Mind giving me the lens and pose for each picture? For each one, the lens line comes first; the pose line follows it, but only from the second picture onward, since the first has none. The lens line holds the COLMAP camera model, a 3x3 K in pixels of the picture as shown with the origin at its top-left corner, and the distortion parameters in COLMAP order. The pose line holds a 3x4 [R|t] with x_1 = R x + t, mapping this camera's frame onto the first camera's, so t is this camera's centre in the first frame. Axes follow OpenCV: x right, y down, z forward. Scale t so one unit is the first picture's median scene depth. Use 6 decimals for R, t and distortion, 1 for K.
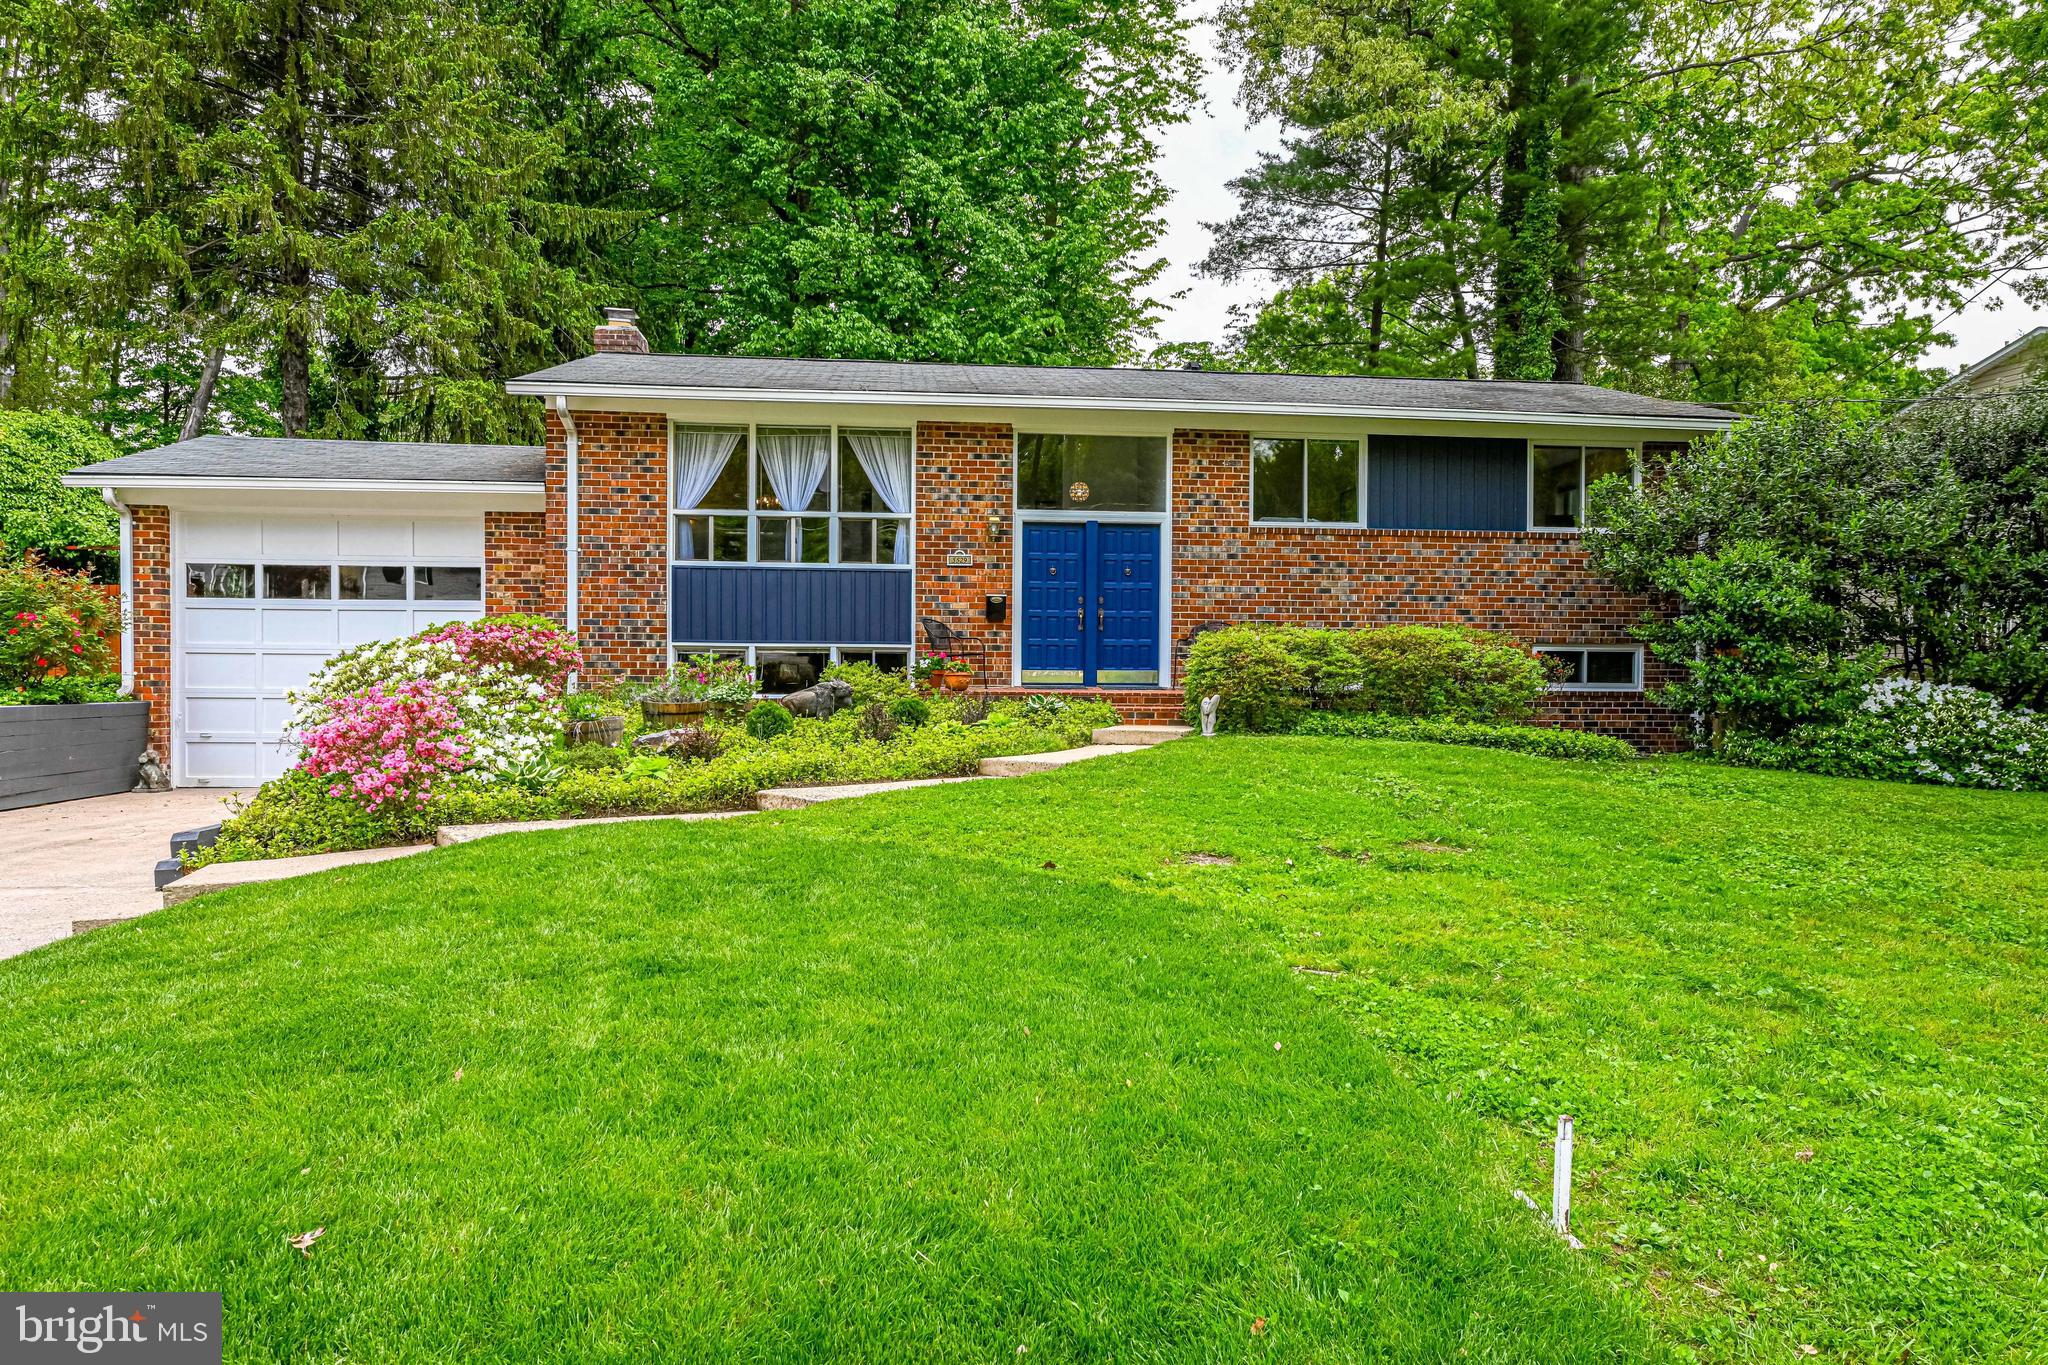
lens RADIAL K [[821.2, 0, 1025.2], [0, 821.2, 693.4], [0, 0, 1]] dist [-0.003478, -0.000405]
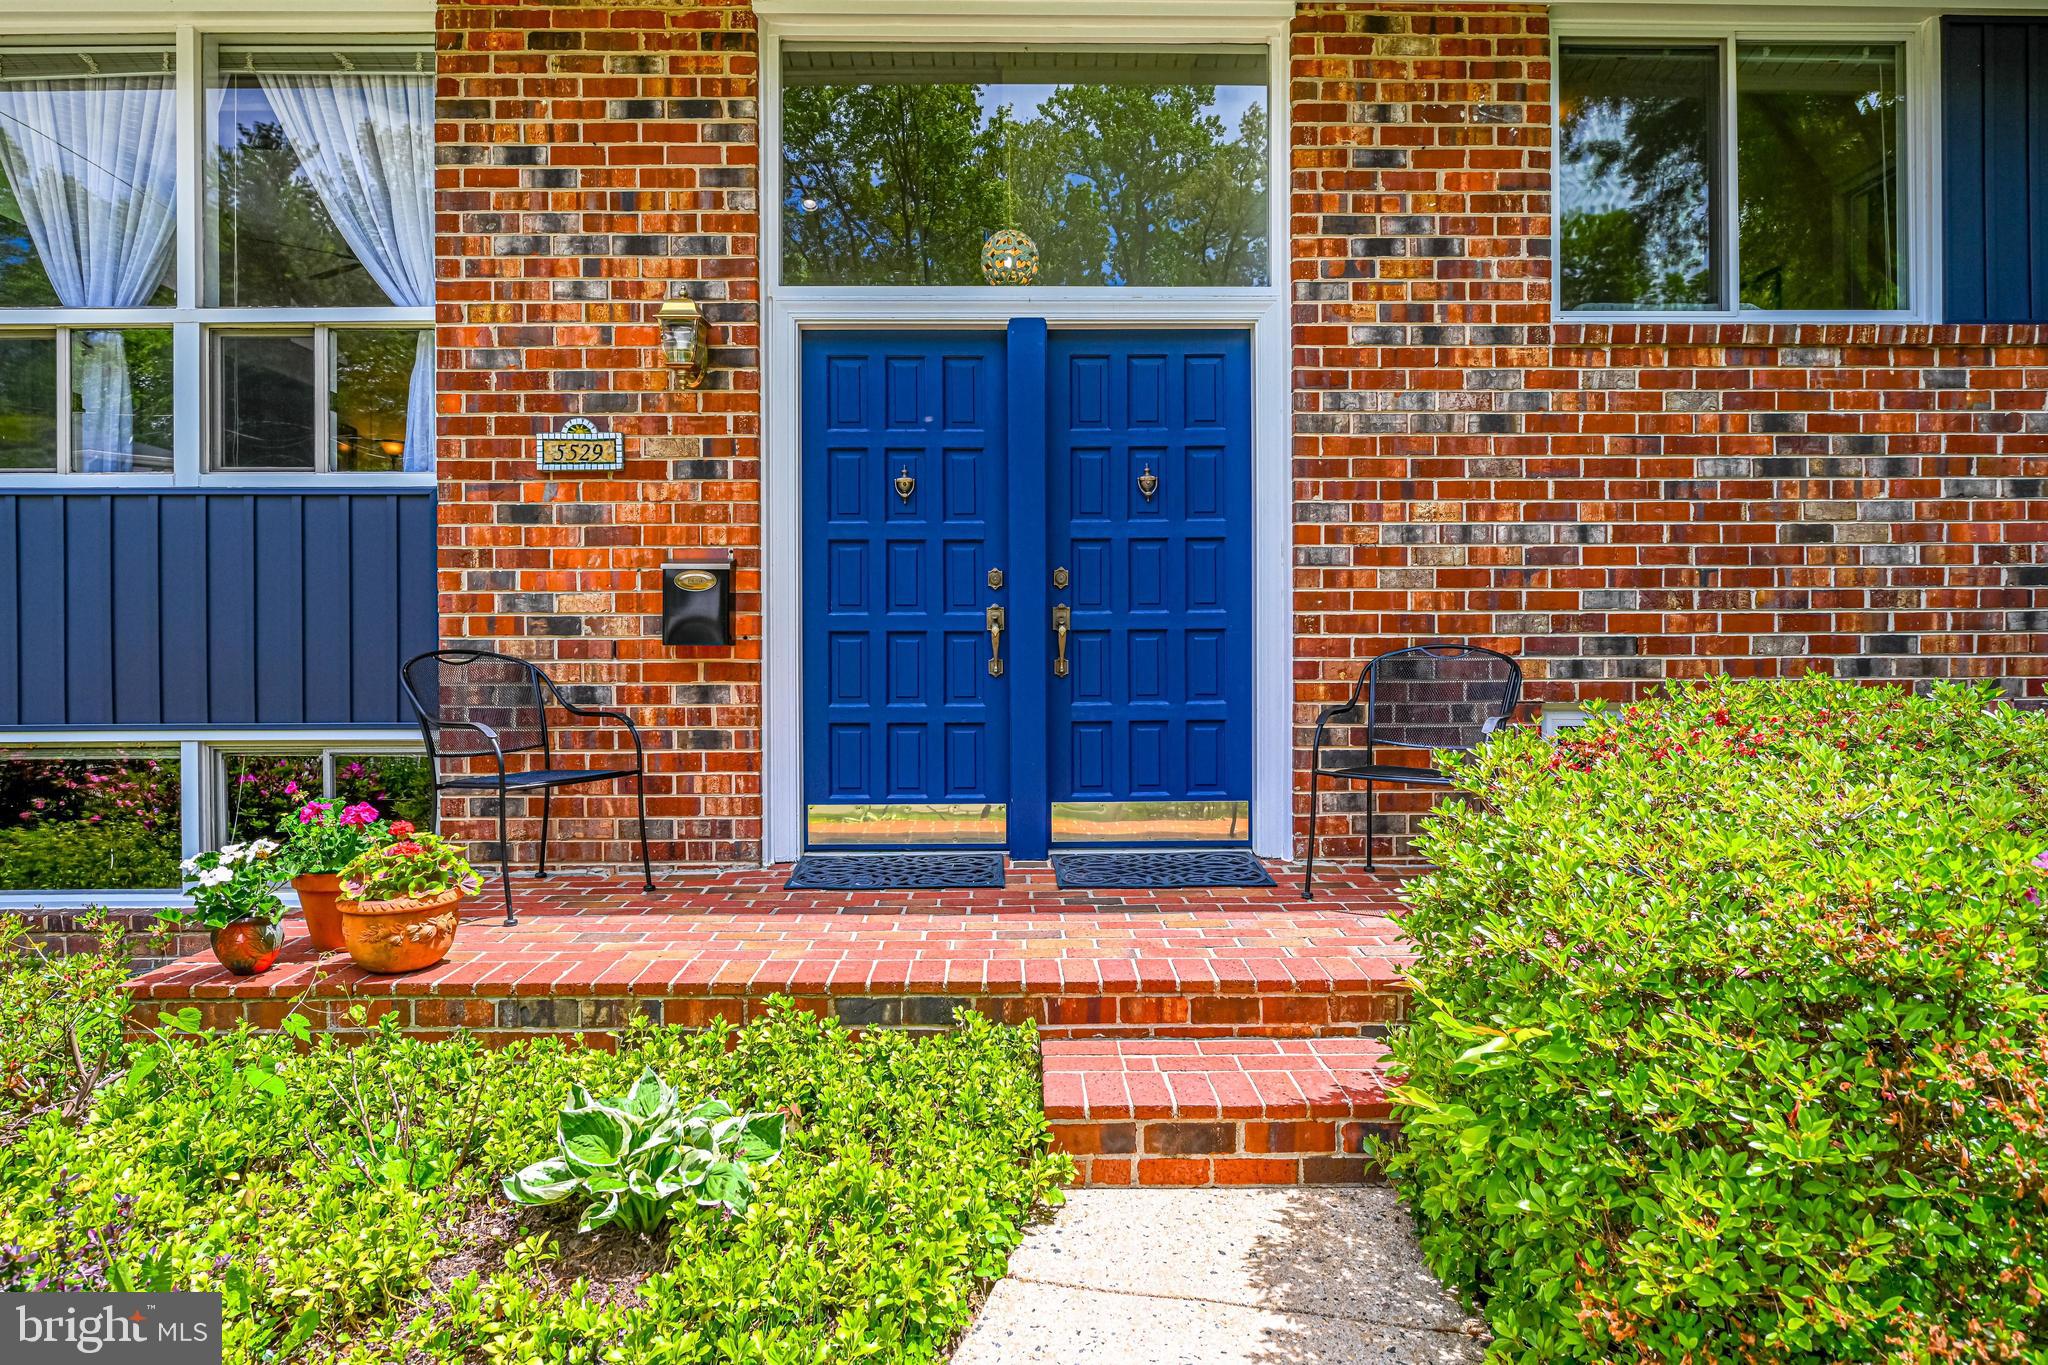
lens RADIAL K [[955.9, 0, 1028.5], [0, 955.9, 689.3], [0, 0, 1]] dist [-0.002616, -0.001182]
pose [[0.997802, -0.009617, -0.065560, 0.106531], [0.009075, 0.999922, -0.008573, -0.070287], [0.065637, 0.007959, 0.997812, 0.659148]]
